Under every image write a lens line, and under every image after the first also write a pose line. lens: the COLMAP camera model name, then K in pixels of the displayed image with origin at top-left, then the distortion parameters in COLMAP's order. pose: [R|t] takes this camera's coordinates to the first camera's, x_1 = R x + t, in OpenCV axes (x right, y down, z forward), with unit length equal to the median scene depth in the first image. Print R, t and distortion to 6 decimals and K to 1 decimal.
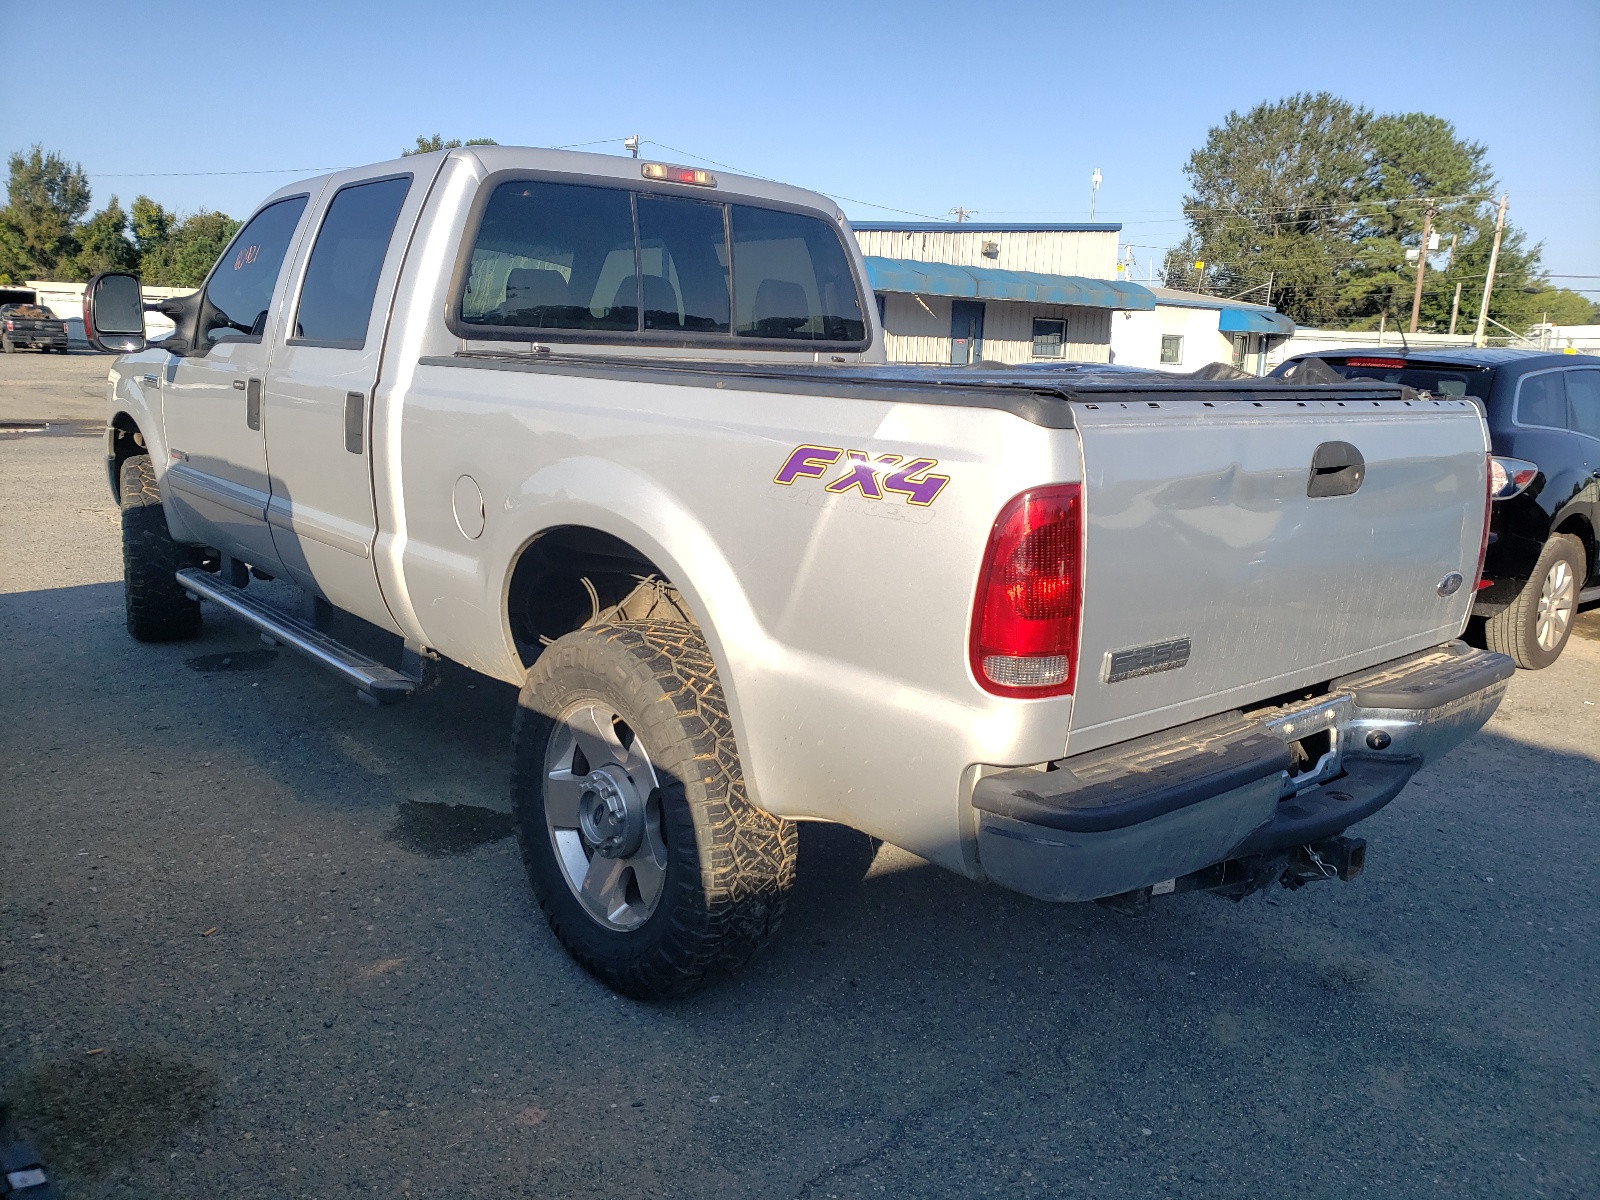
lens RADIAL K [[1219.9, 0, 800.0], [0, 1219.9, 603.1], [0, 0, 1]] dist [0.007888, 0.002363]
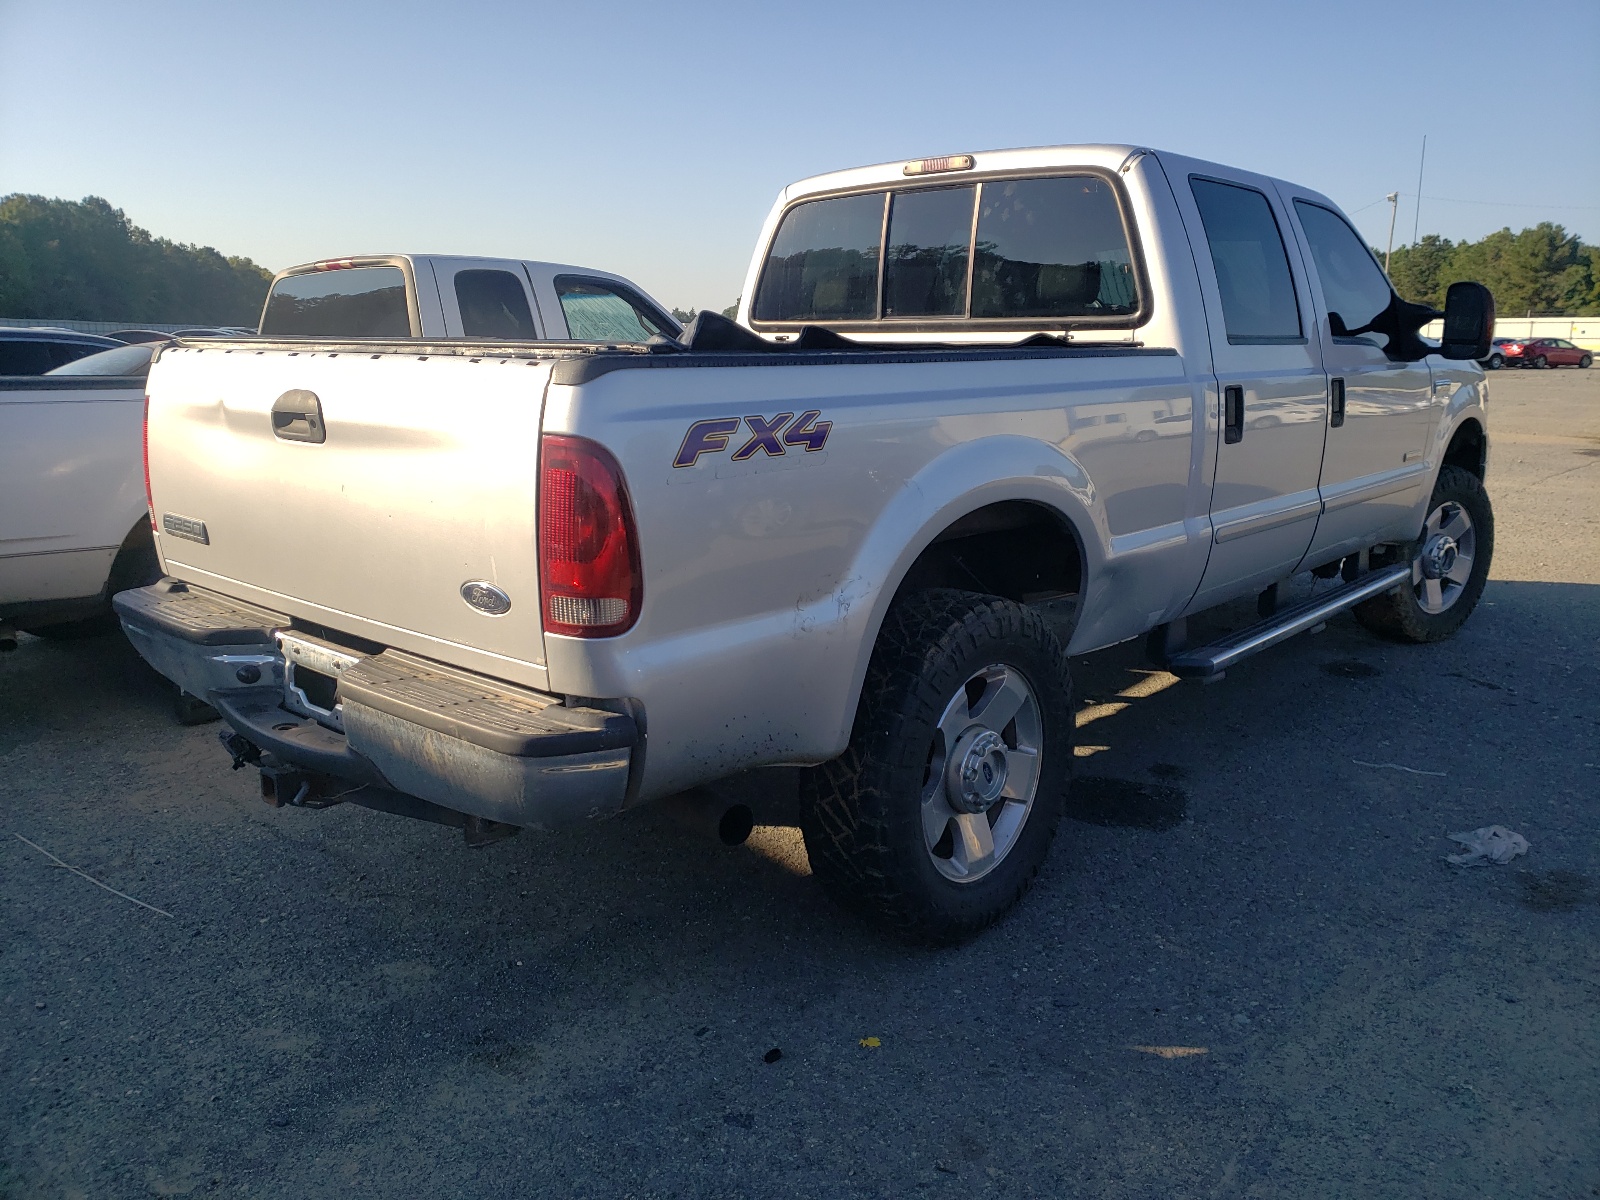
lens RADIAL K [[1219.9, 0, 800.2], [0, 1219.9, 597.3], [0, 0, 1]] dist [0.007888, 0.002363]
pose [[0.126482, 0.165797, -0.978015, 1.293158], [-0.191913, 0.971396, 0.139856, -0.158359], [0.973227, 0.170005, 0.154682, 1.066554]]
